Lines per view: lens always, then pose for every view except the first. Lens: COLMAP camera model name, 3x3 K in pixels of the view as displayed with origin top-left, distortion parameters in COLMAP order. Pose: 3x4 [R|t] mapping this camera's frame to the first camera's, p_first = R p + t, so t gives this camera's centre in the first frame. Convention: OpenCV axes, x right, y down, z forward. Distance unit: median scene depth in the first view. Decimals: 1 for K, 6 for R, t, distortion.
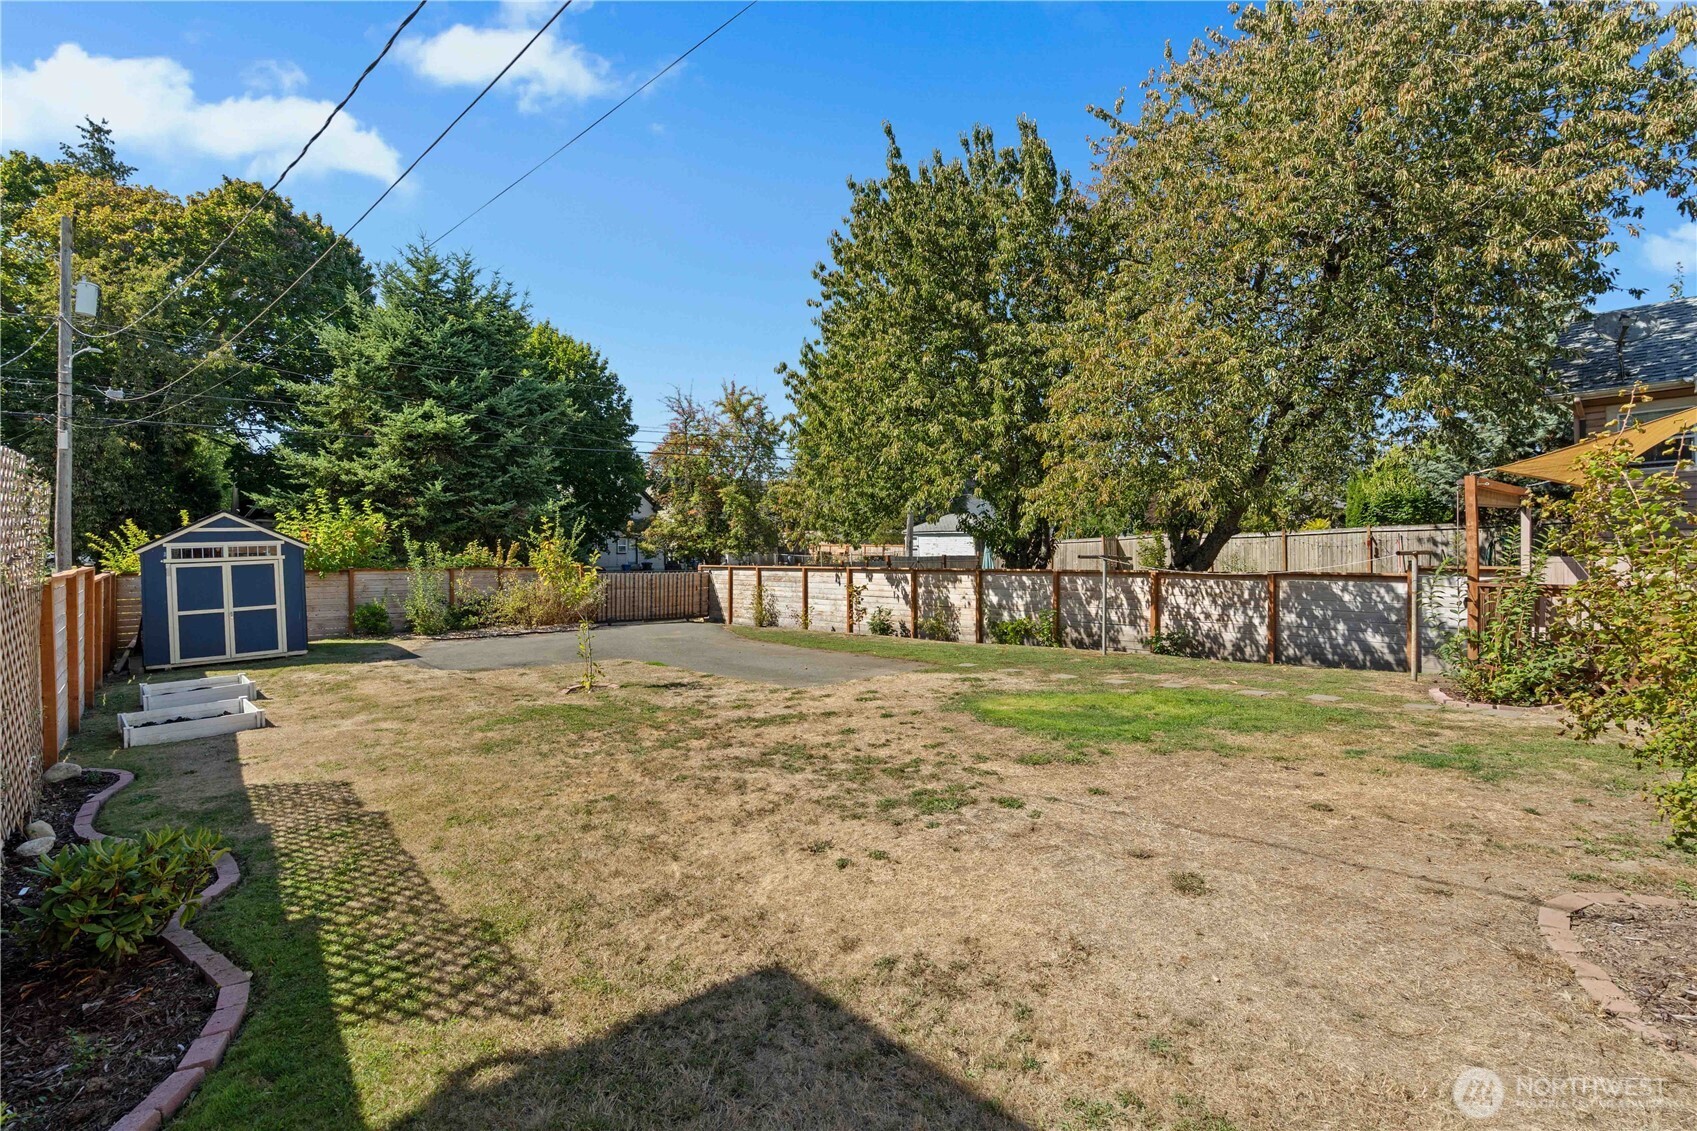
lens RADIAL K [[777.2, 0, 837.9], [0, 777.2, 562.0], [0, 0, 1]] dist [-0.002302, 0.000001]
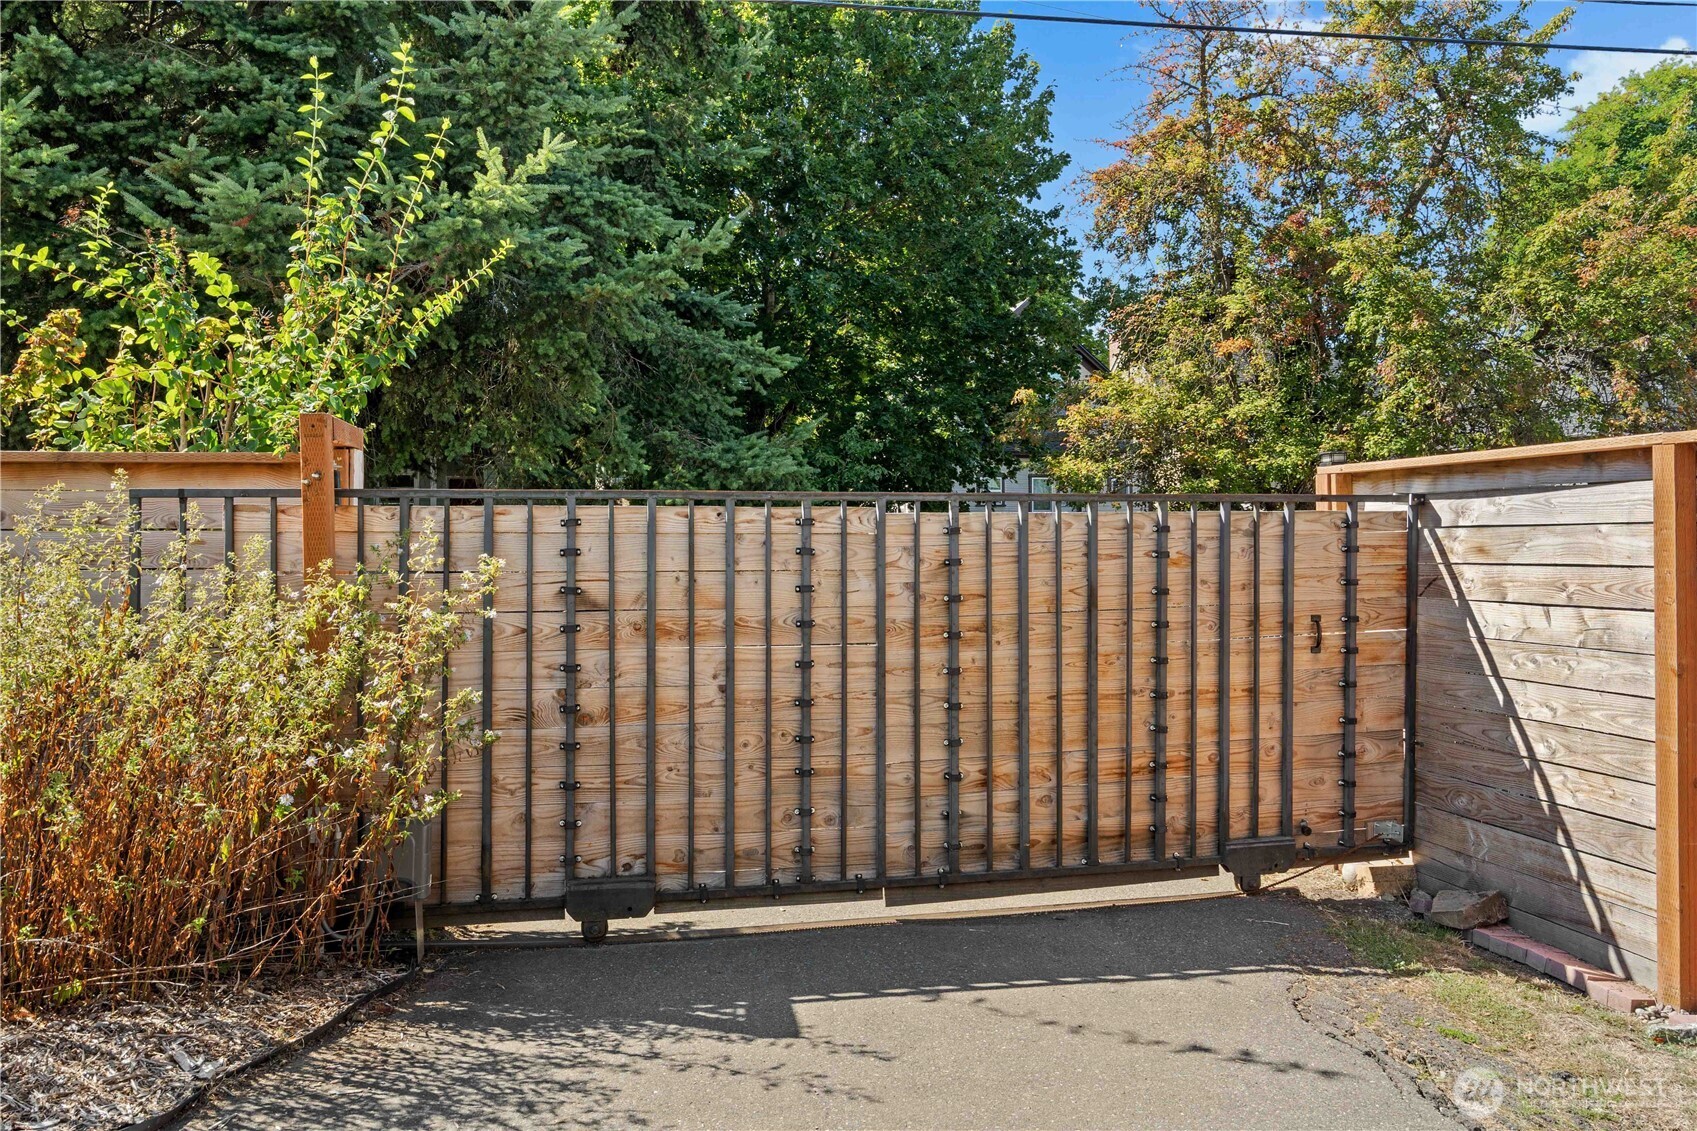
lens RADIAL K [[1261.2, 0, 794.9], [0, 1261.2, 561.3], [0, 0, 1]] dist [-0.000143, 0.000680]
pose [[0.876498, 0.000893, -0.481404, -0.187791], [0.002131, 0.999981, 0.005736, 0.023915], [0.481400, -0.006053, 0.876480, 0.925457]]
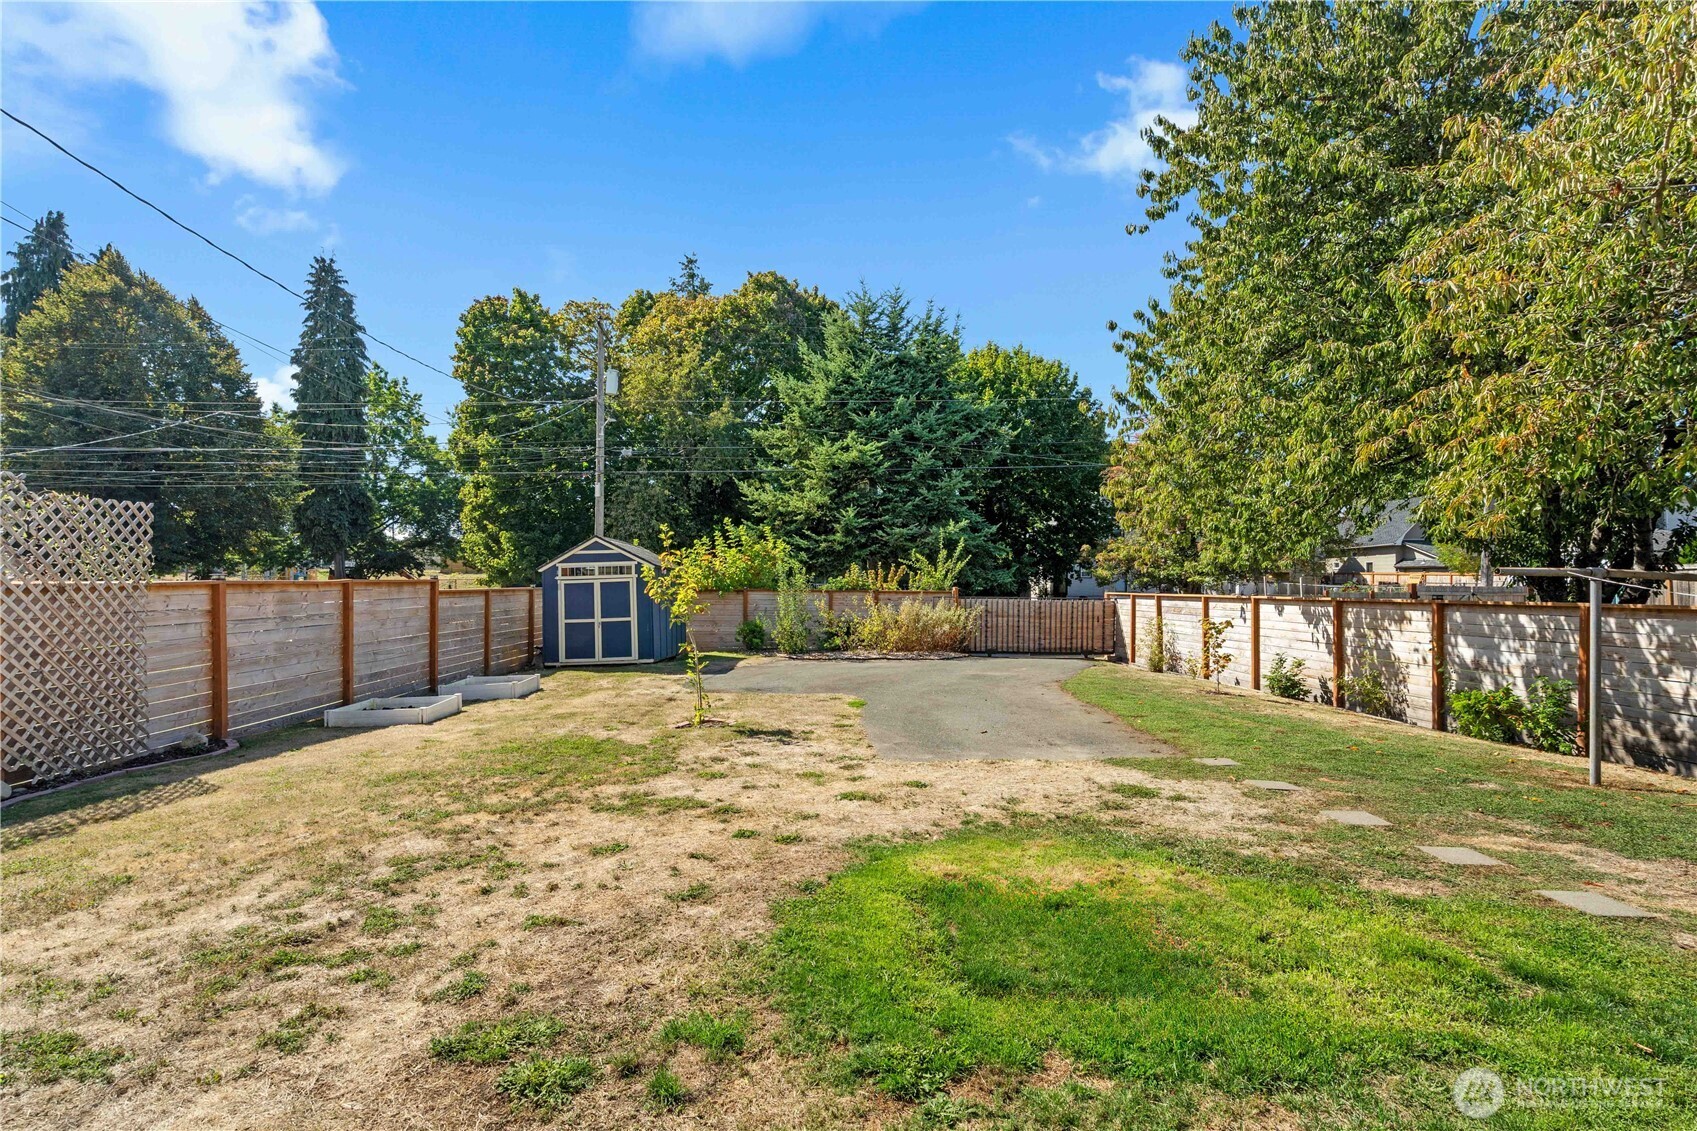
lens RADIAL K [[783.3, 0, 846.6], [0, 783.3, 572.1], [0, 0, 1]] dist [-0.001822, -0.000515]
pose [[0.776316, -0.001395, -0.630342, 0.167564], [-0.015223, 0.999664, -0.020961, 0.005379], [0.630159, 0.025868, 0.776035, 0.206646]]
